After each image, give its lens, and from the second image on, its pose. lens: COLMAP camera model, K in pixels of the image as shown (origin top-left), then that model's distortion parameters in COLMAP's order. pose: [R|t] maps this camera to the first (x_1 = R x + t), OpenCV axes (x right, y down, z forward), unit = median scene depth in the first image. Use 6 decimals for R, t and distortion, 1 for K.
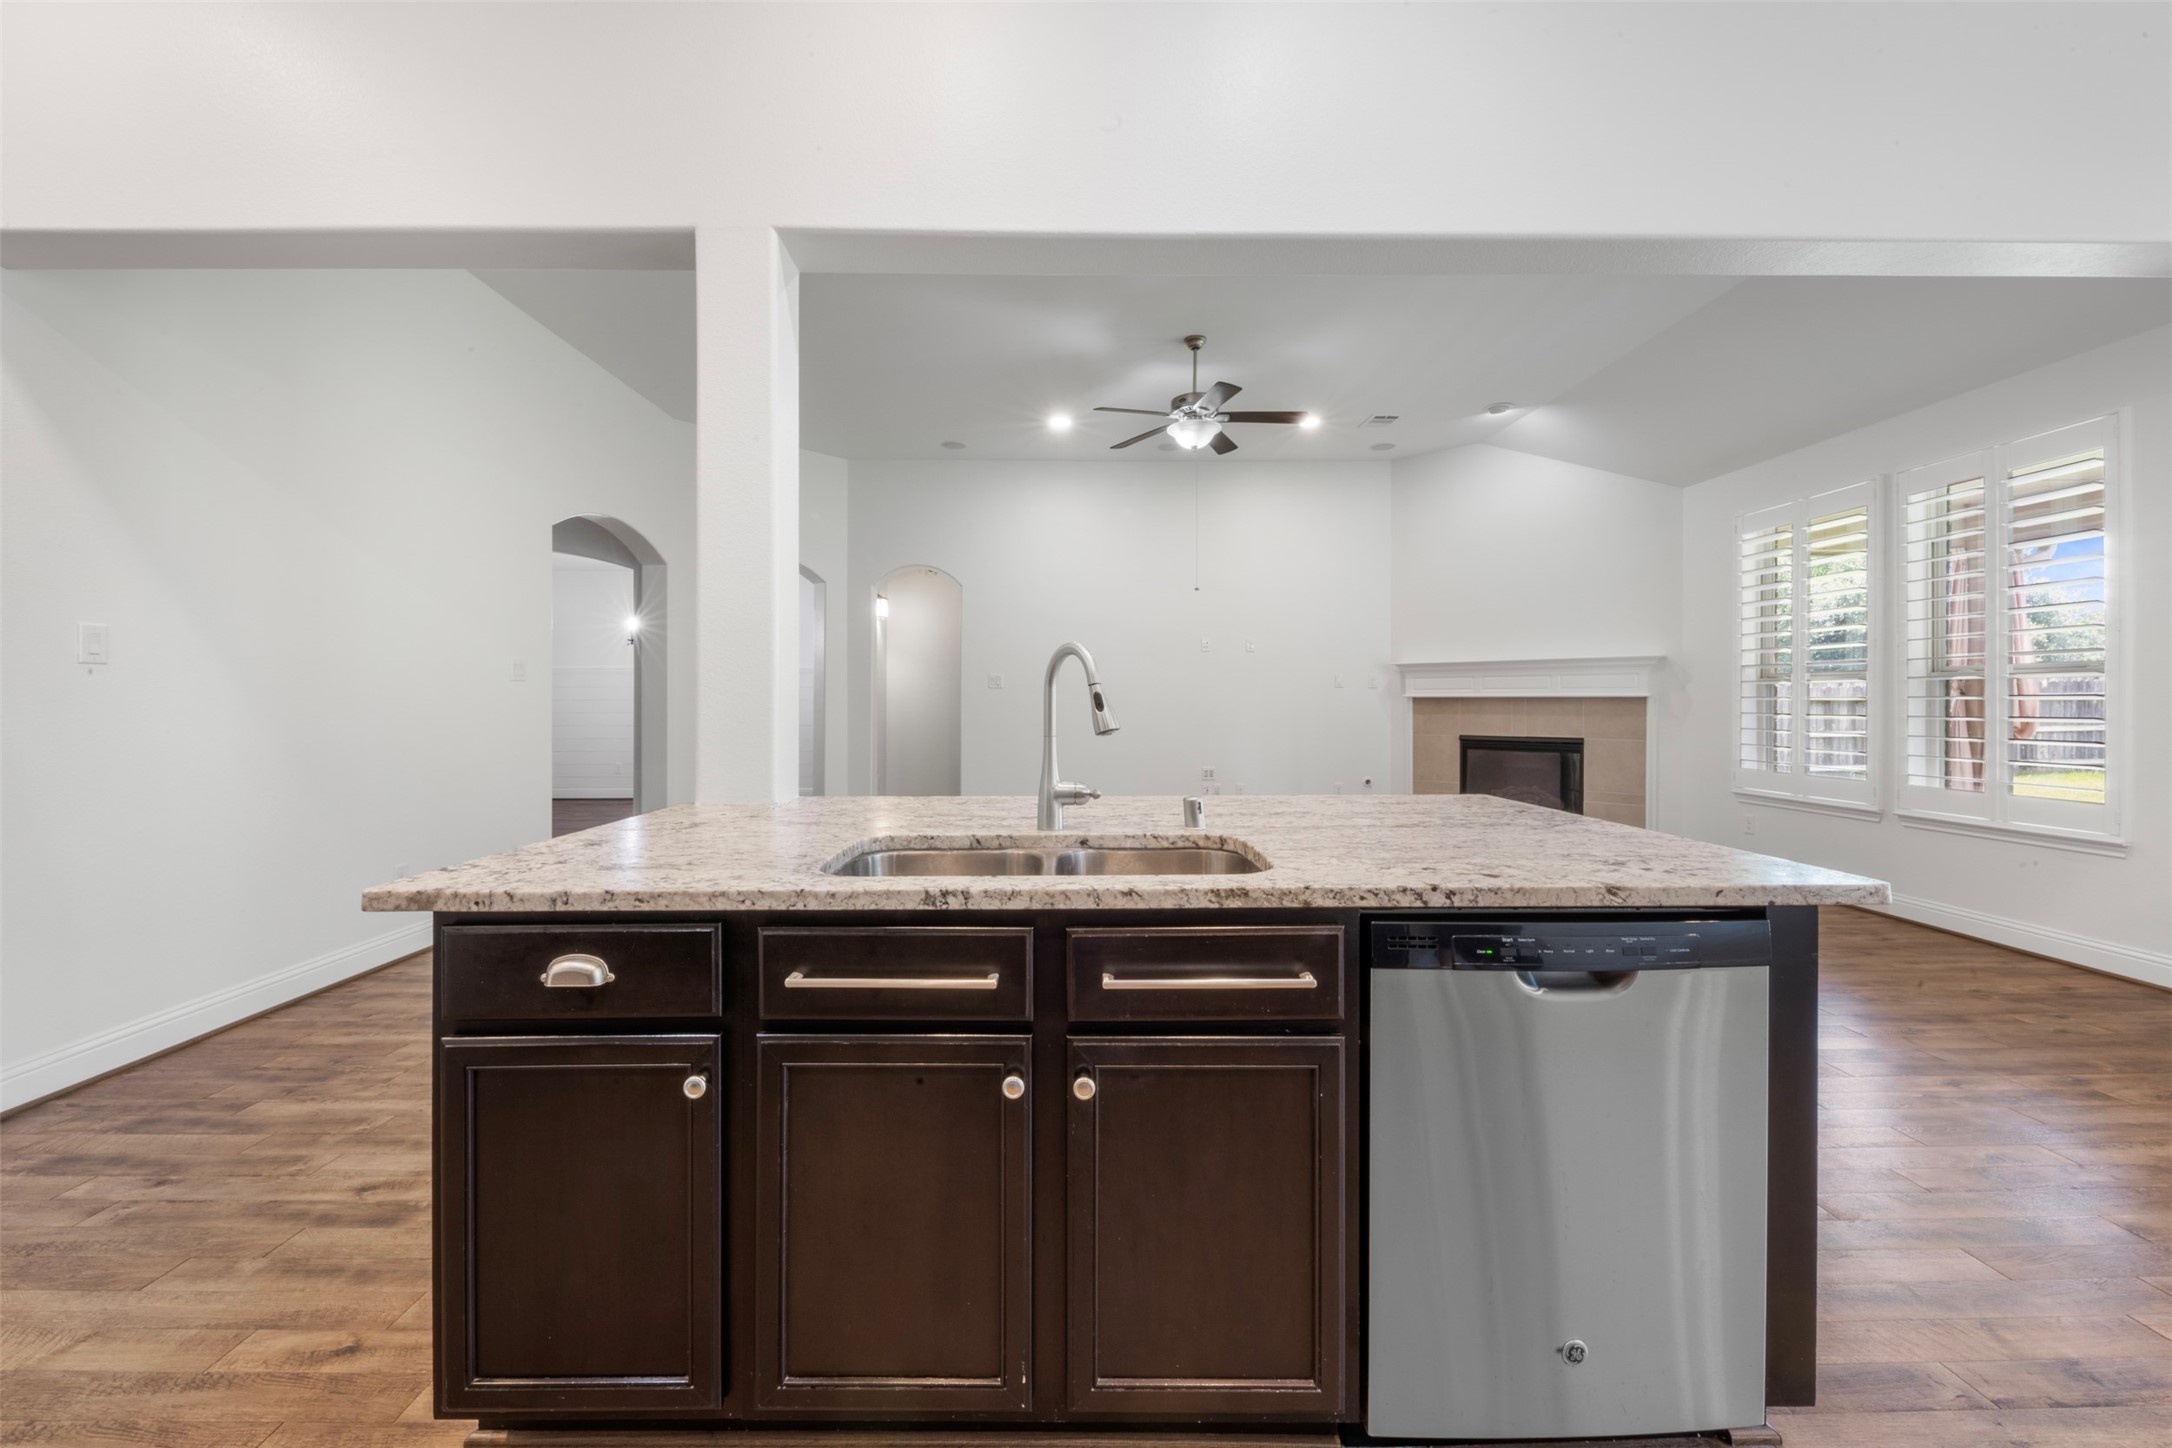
lens RADIAL K [[832.3, 0, 1086.5], [0, 832.3, 706.2], [0, 0, 1]] dist [-0.001634, 0.000032]
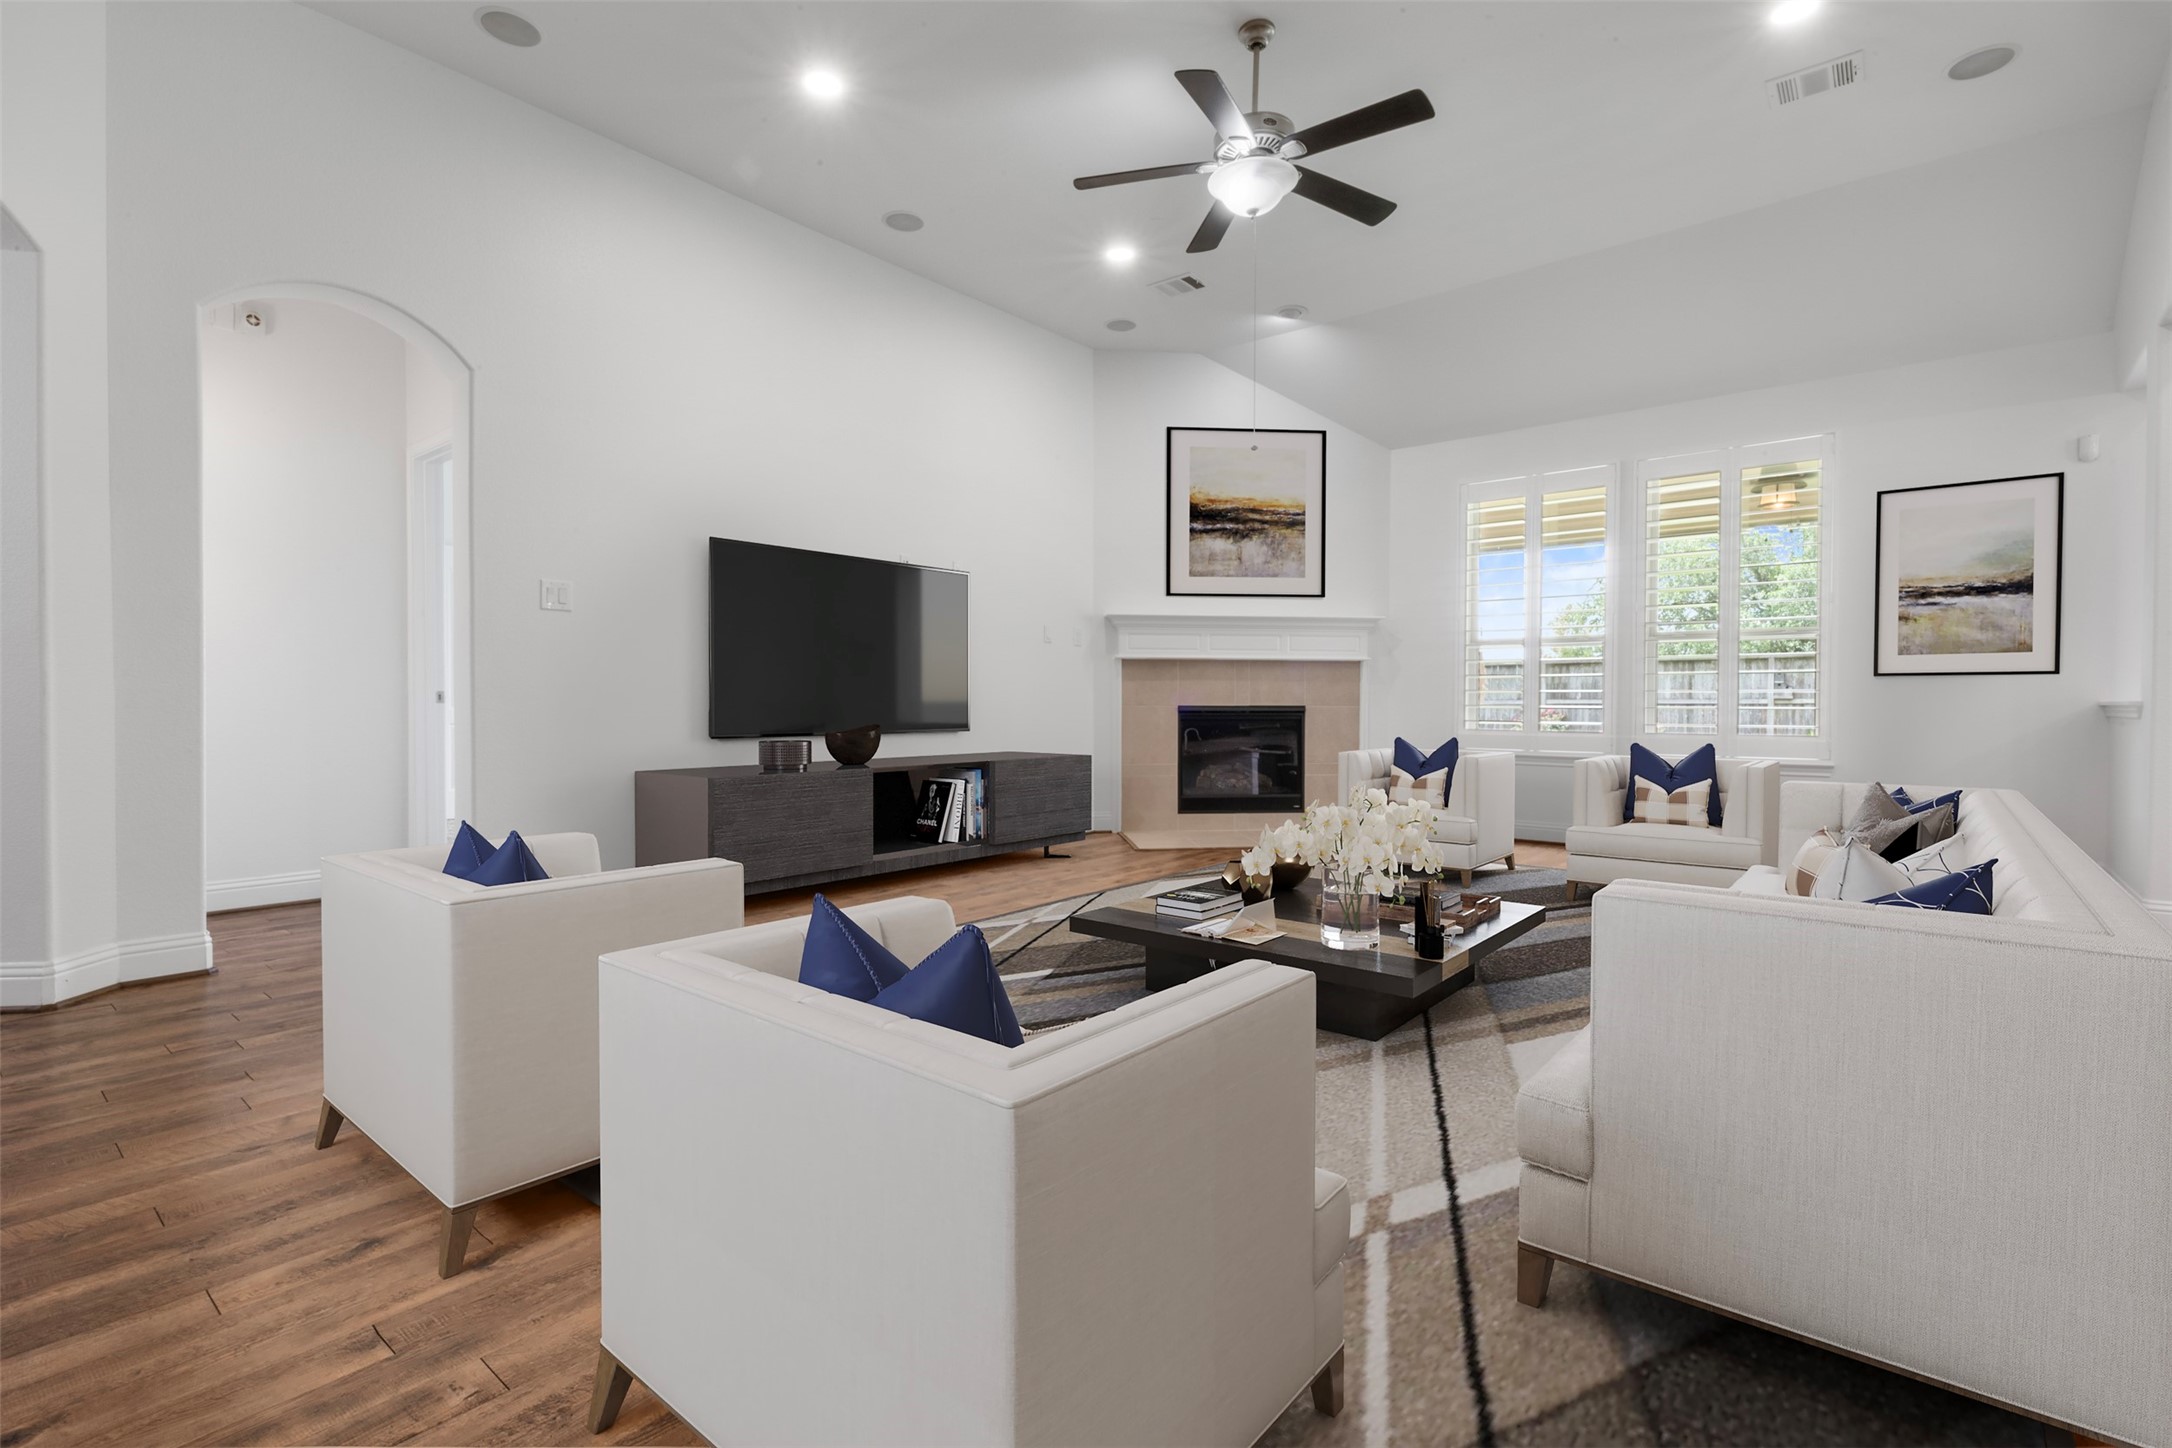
lens RADIAL K [[986.5, 0, 1118.3], [0, 986.5, 709.1], [0, 0, 1]] dist [0.012372, 0.000012]
pose [[0.632850, -0.003679, 0.774266, -0.372076], [0.003160, 0.999993, 0.002168, 0.039095], [-0.774268, 0.001075, 0.632857, 0.469517]]
